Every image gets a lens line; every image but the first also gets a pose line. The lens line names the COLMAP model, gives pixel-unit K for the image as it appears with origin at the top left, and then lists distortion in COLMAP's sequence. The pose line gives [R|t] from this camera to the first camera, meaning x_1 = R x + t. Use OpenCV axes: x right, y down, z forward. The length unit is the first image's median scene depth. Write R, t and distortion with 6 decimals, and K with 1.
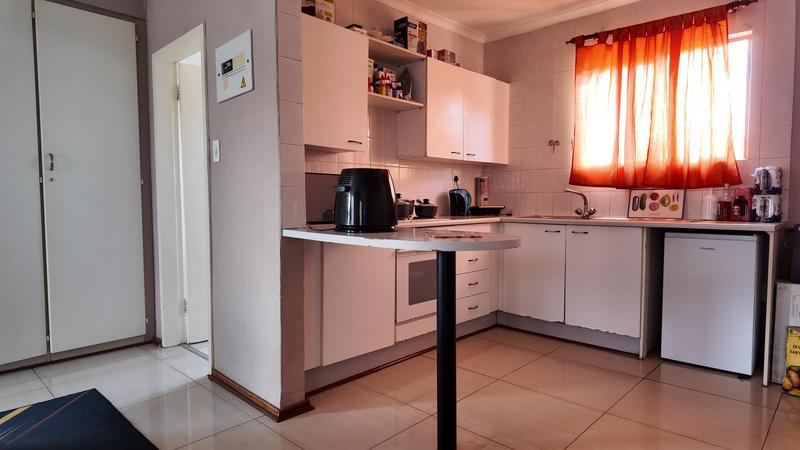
lens RADIAL K [[472.1, 0, 402.8], [0, 472.1, 228.7], [0, 0, 1]] dist [0.086733, -0.111396]
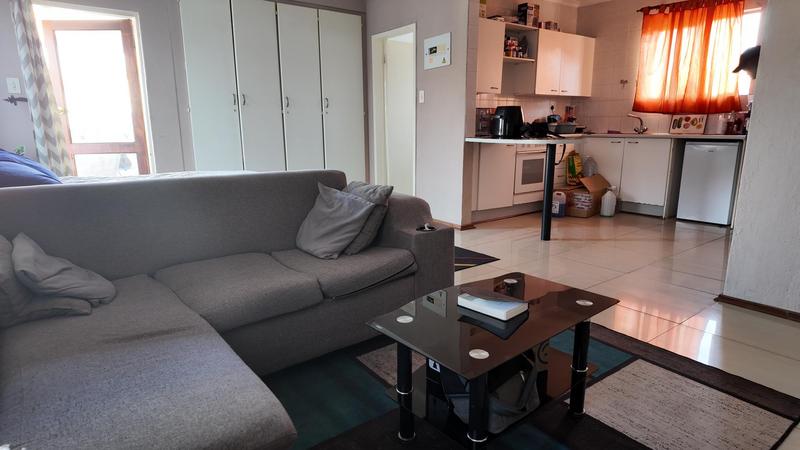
lens RADIAL K [[472.1, 0, 402.8], [0, 472.1, 228.7], [0, 0, 1]] dist [0.086733, -0.111396]
pose [[0.986853, 0.030580, -0.158699, -0.122169], [-0.006055, 0.988243, 0.152774, 0.051590], [0.161505, -0.149804, 0.975436, -0.712959]]
